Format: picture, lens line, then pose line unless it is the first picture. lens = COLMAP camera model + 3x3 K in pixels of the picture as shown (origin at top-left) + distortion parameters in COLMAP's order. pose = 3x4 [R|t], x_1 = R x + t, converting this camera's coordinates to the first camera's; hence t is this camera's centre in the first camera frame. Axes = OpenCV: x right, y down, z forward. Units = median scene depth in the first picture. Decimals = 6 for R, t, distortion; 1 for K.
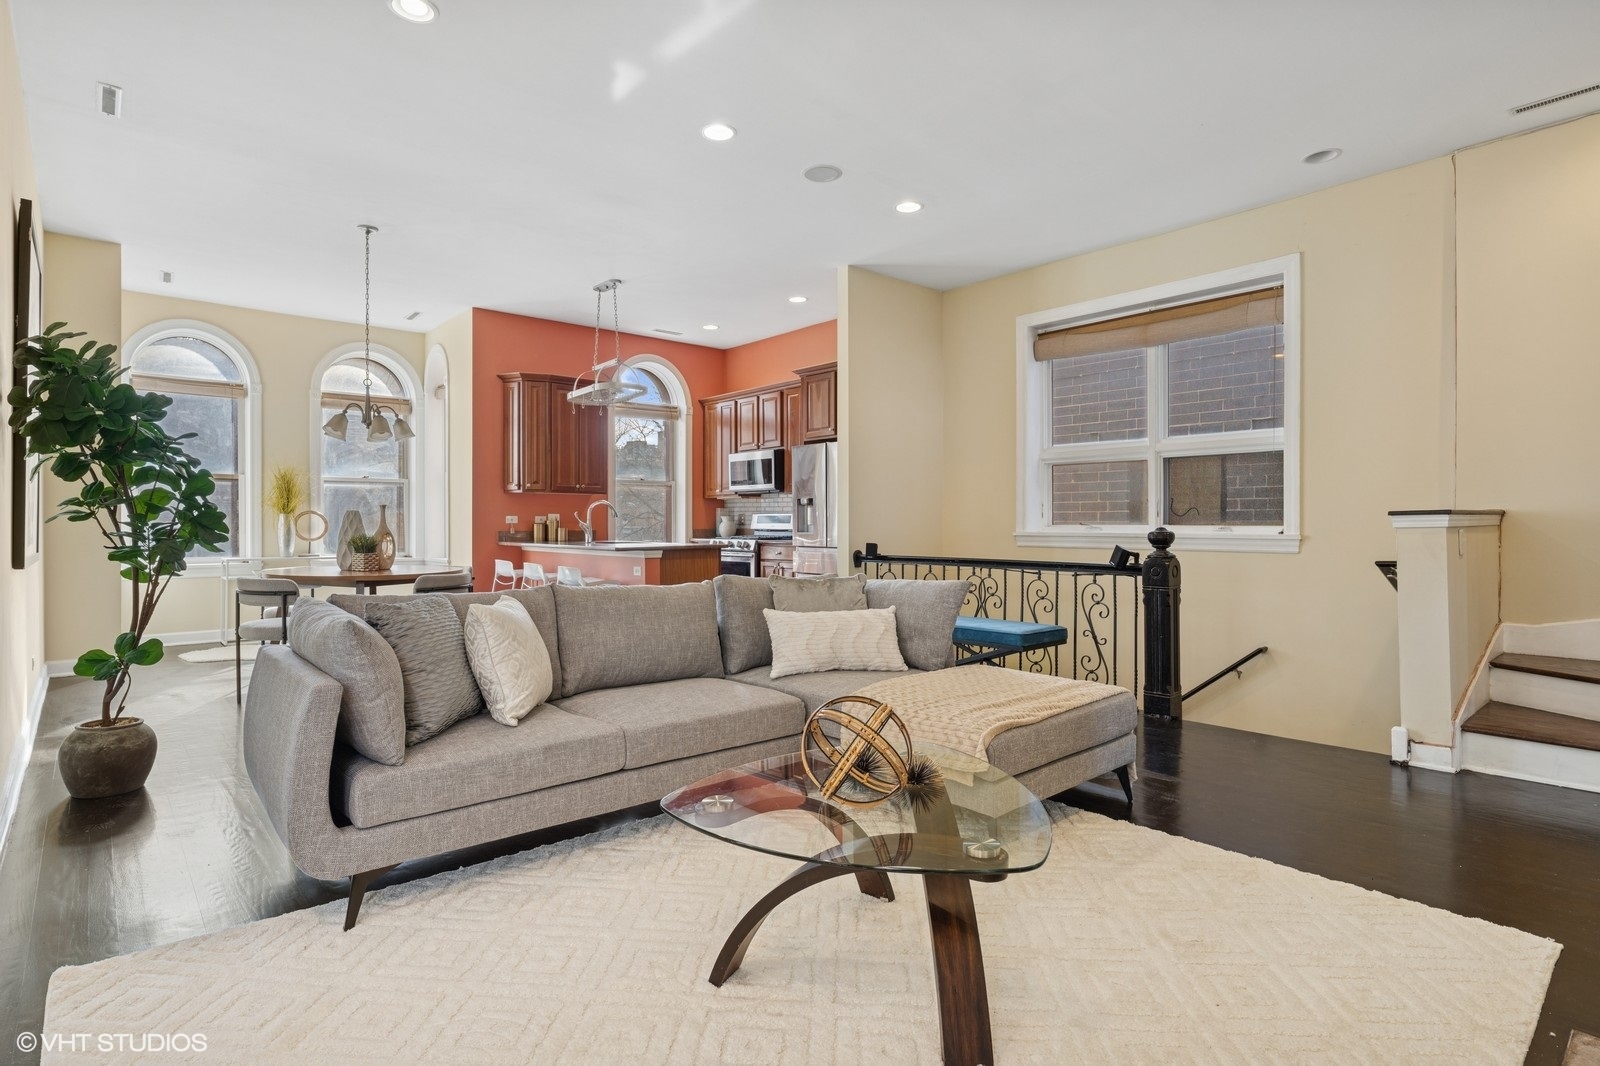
lens RADIAL K [[809.2, 0, 792.0], [0, 809.2, 527.9], [0, 0, 1]] dist [0.002908, -0.001422]
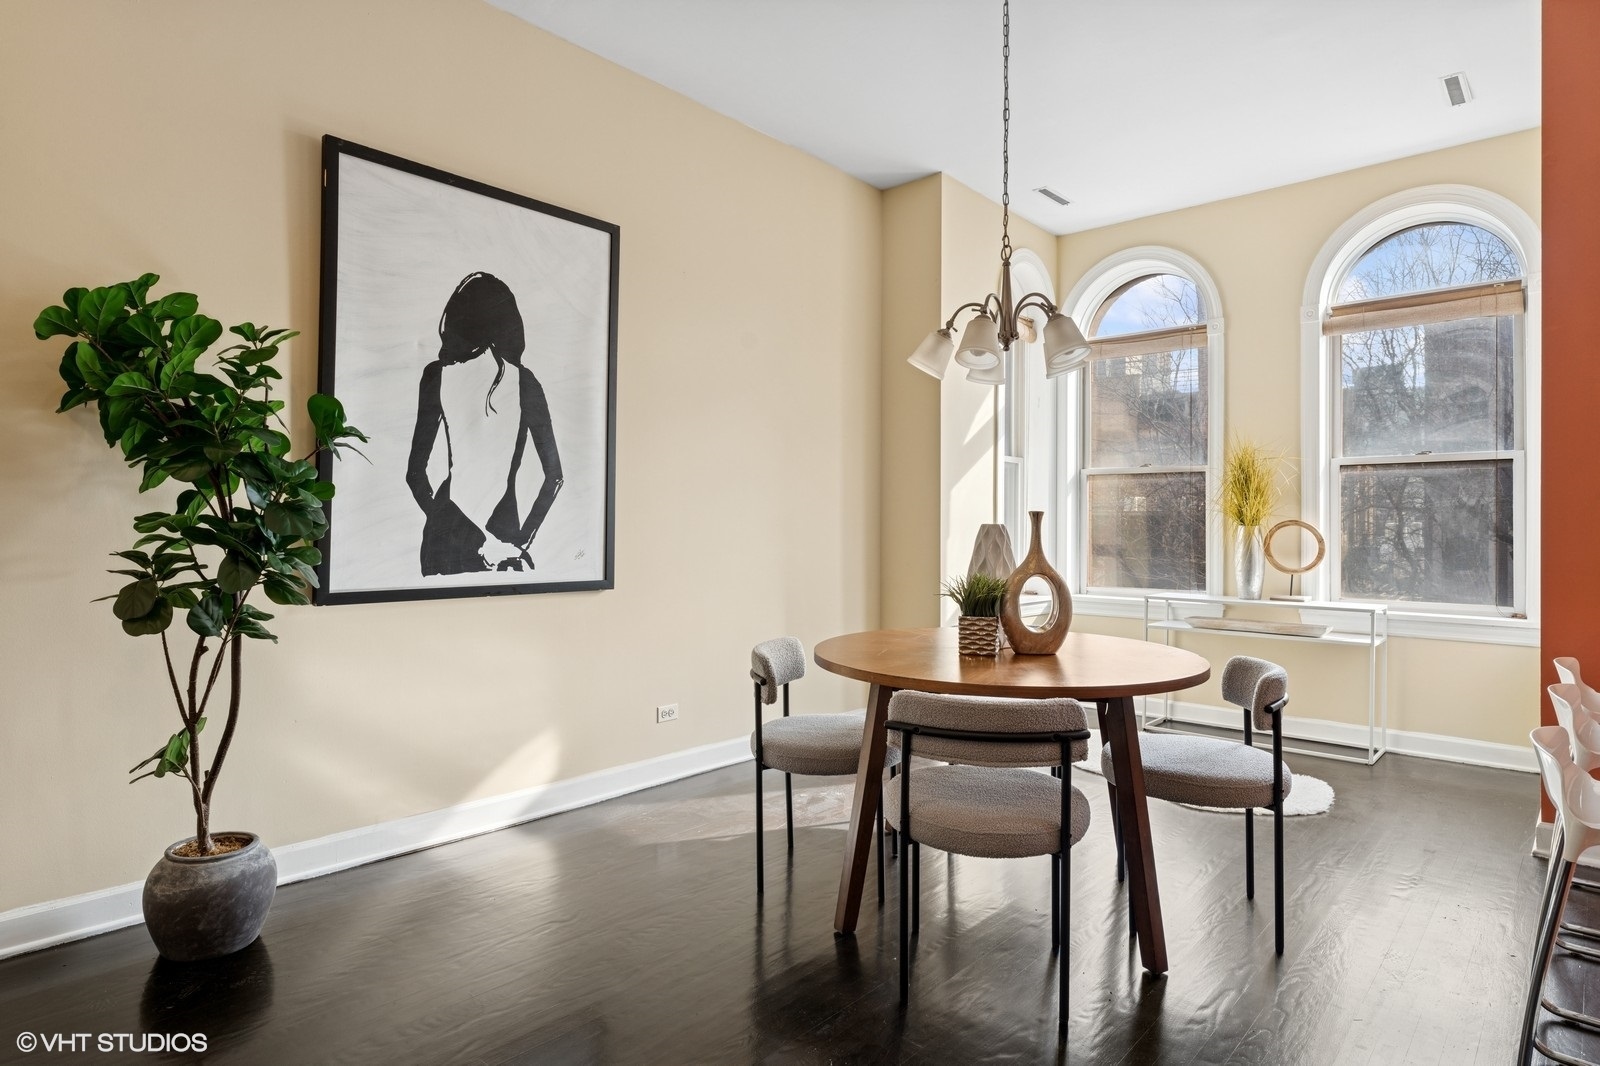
lens RADIAL K [[858.6, 0, 793.4], [0, 858.6, 539.0], [0, 0, 1]] dist [-0.019787, 0.000149]
pose [[0.102257, 0.004269, -0.994749, -0.037164], [-0.006038, 0.999975, 0.003671, -0.007850], [0.994740, 0.005631, 0.102280, 0.606436]]
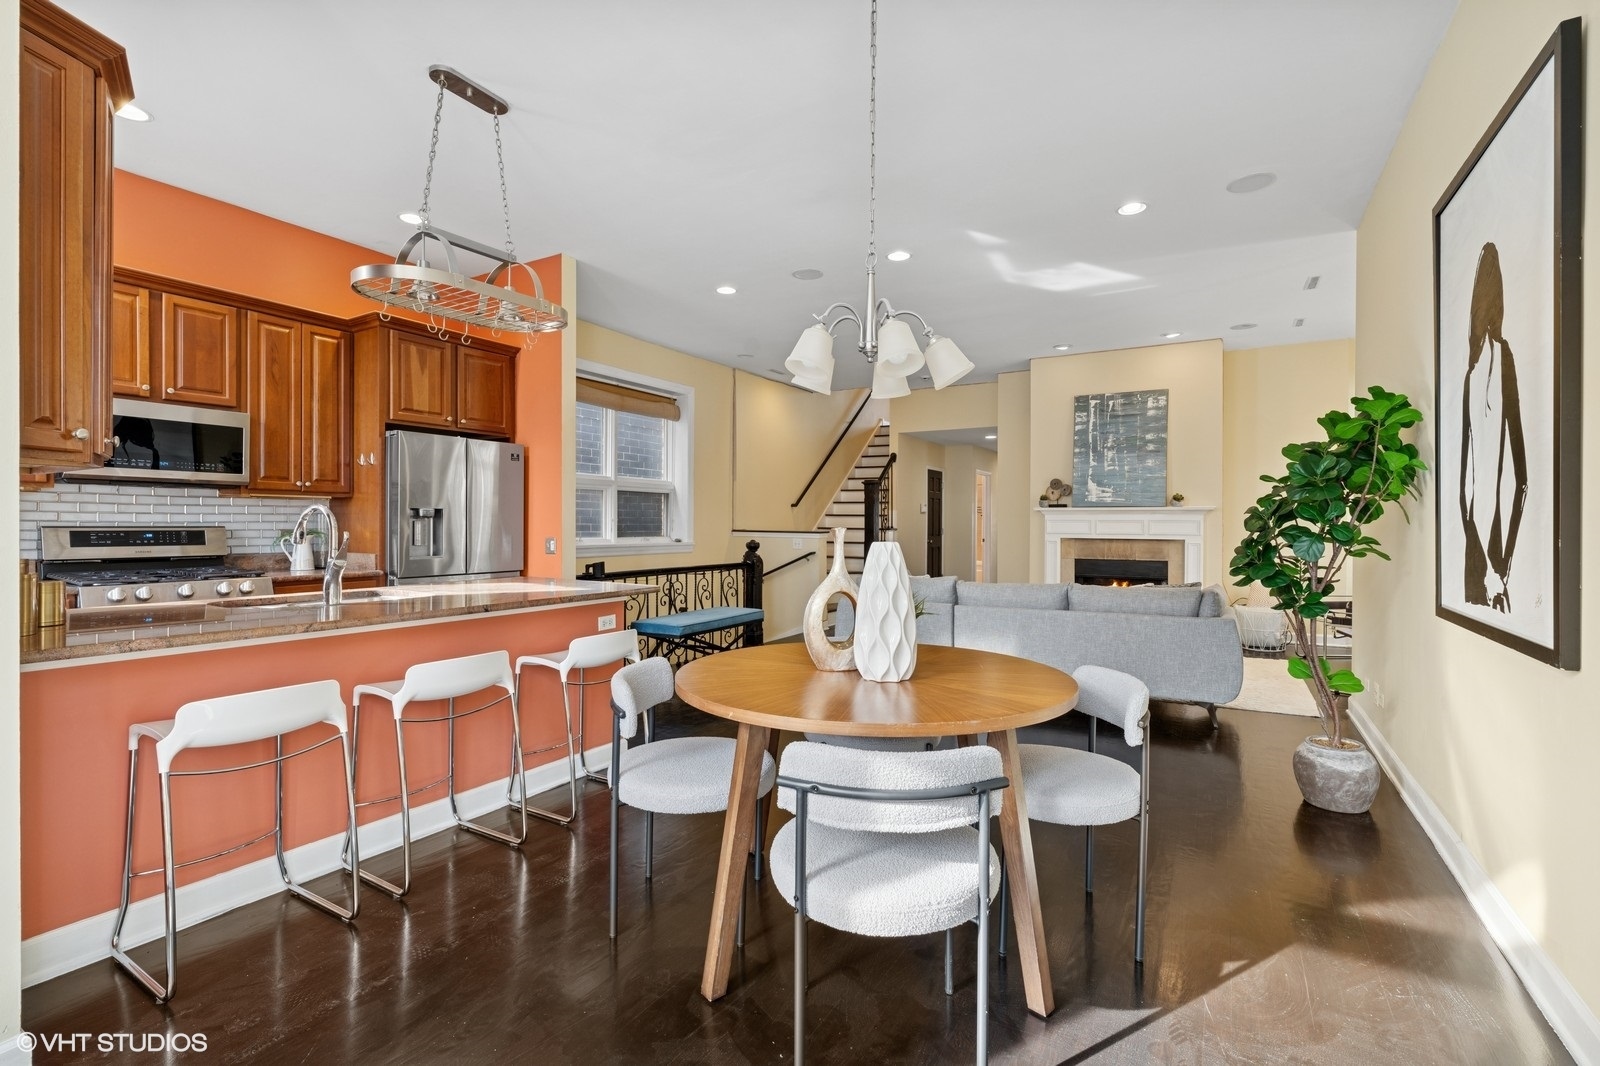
lens RADIAL K [[732.3, 0, 799.9], [0, 732.3, 528.7], [0, 0, 1]] dist [-0.004950, 0.001024]
pose [[-0.323242, -0.008635, 0.946277, -0.666448], [-0.000415, 0.999960, 0.008983, -0.023776], [-0.946316, 0.002511, -0.323233, 0.863115]]
